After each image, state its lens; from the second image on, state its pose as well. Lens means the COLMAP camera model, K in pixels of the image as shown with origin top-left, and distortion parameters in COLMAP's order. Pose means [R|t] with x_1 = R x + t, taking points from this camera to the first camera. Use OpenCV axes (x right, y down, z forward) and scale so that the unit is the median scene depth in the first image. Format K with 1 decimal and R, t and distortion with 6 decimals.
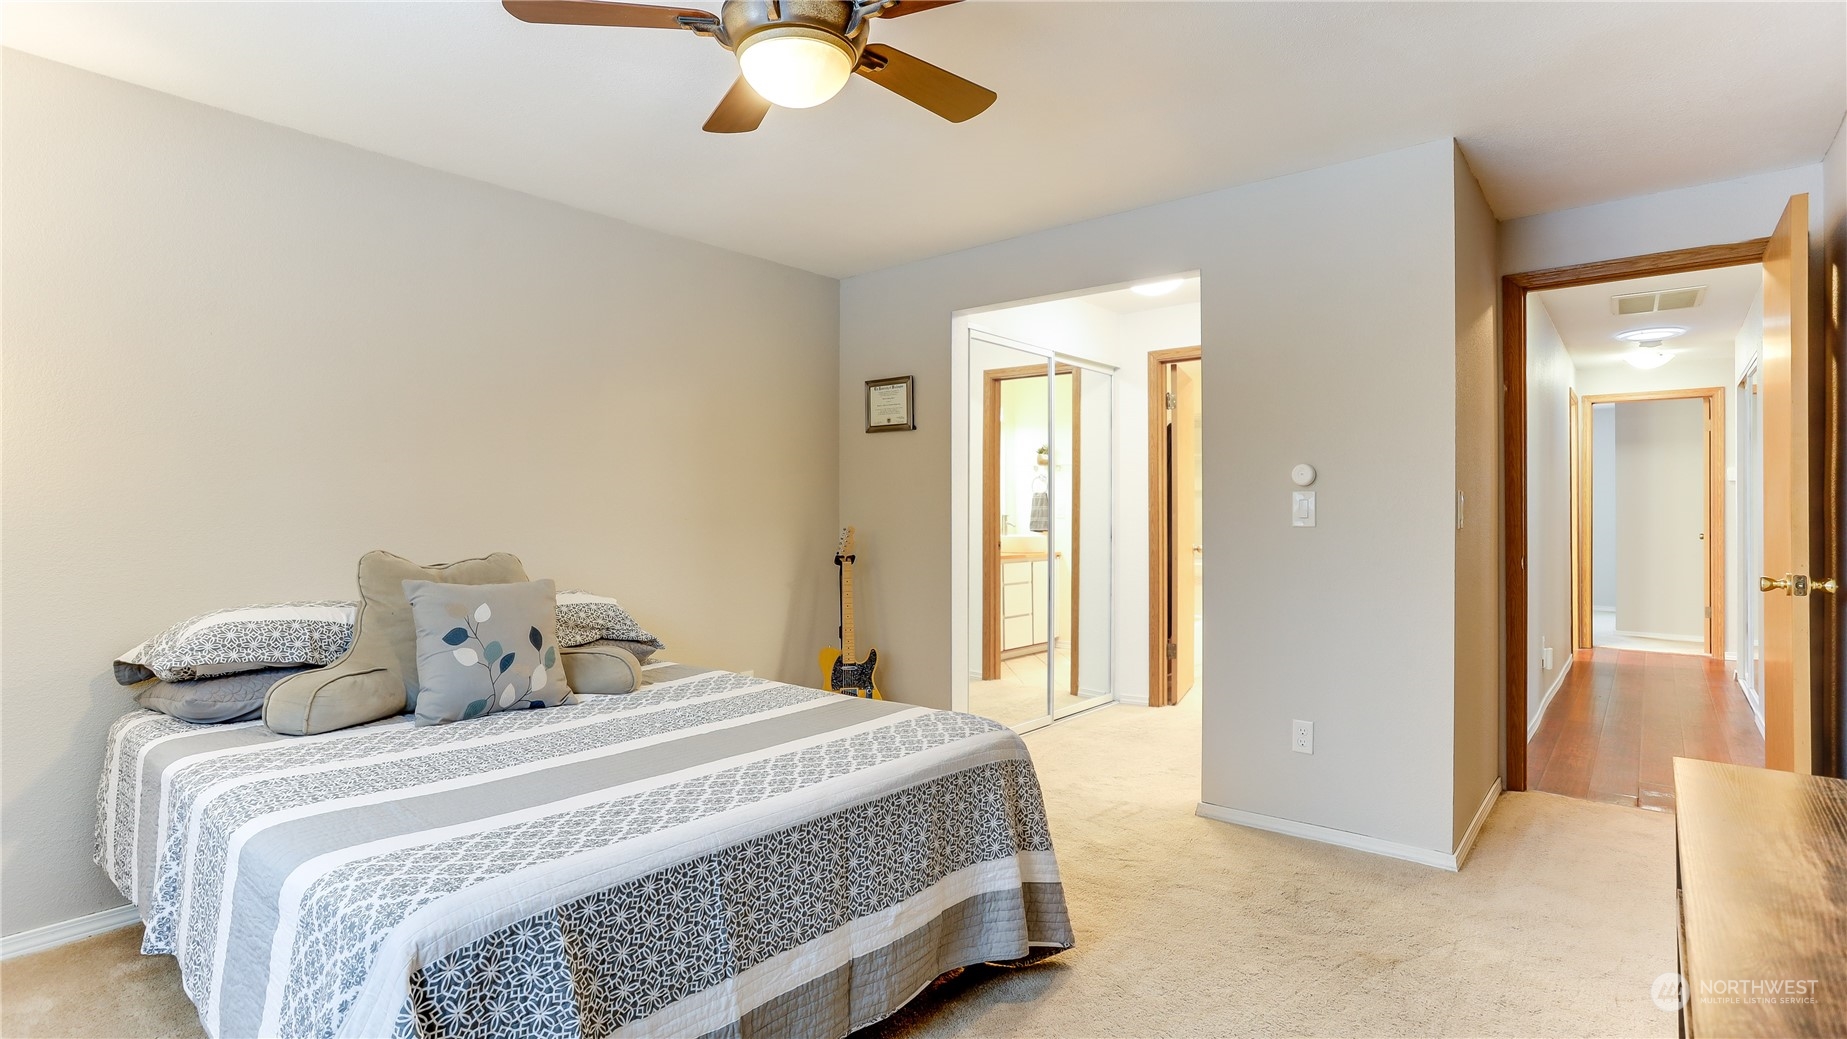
lens RADIAL K [[892.9, 0, 914.6], [0, 892.9, 516.8], [0, 0, 1]] dist [0.002127, 0.011198]
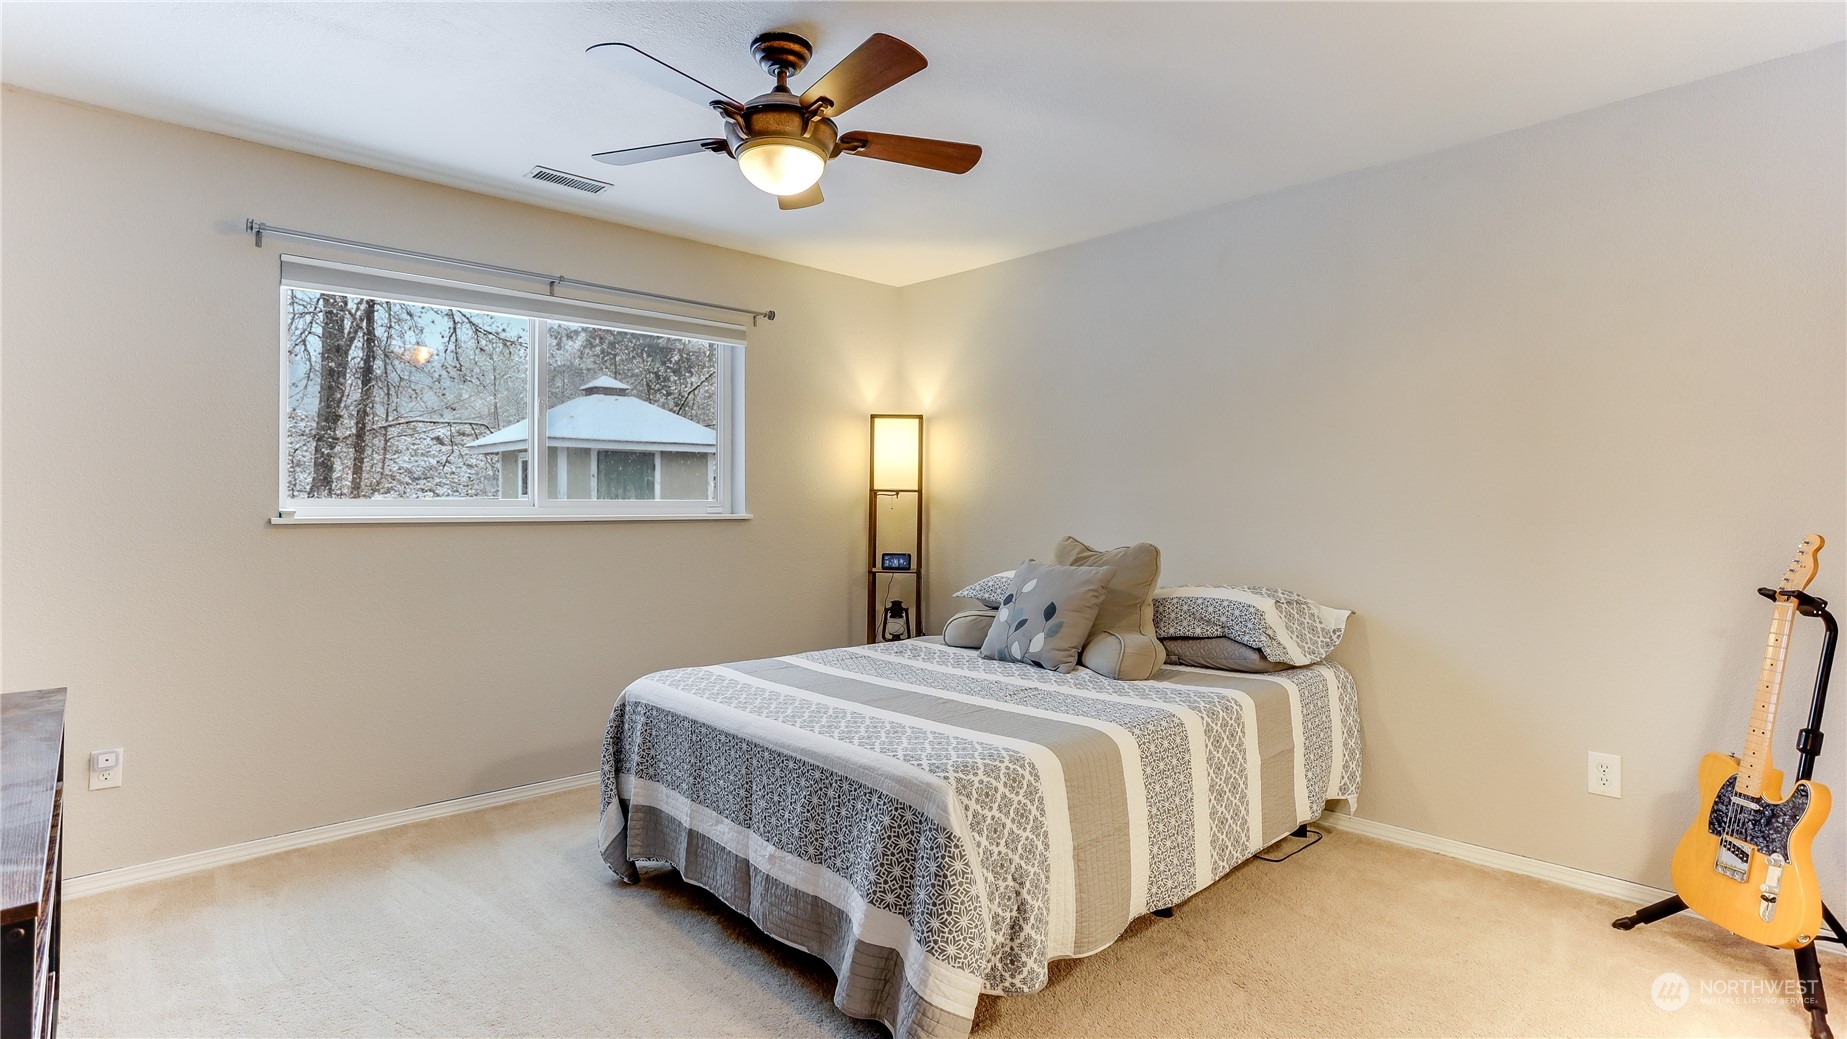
lens RADIAL K [[892.9, 0, 914.9], [0, 892.9, 517.0], [0, 0, 1]] dist [0.002127, 0.011198]
pose [[-0.124426, 0.001488, -0.992228, 1.022243], [0.005193, 0.999986, 0.000848, 0.006071], [0.992215, -0.005048, -0.124432, 1.226999]]
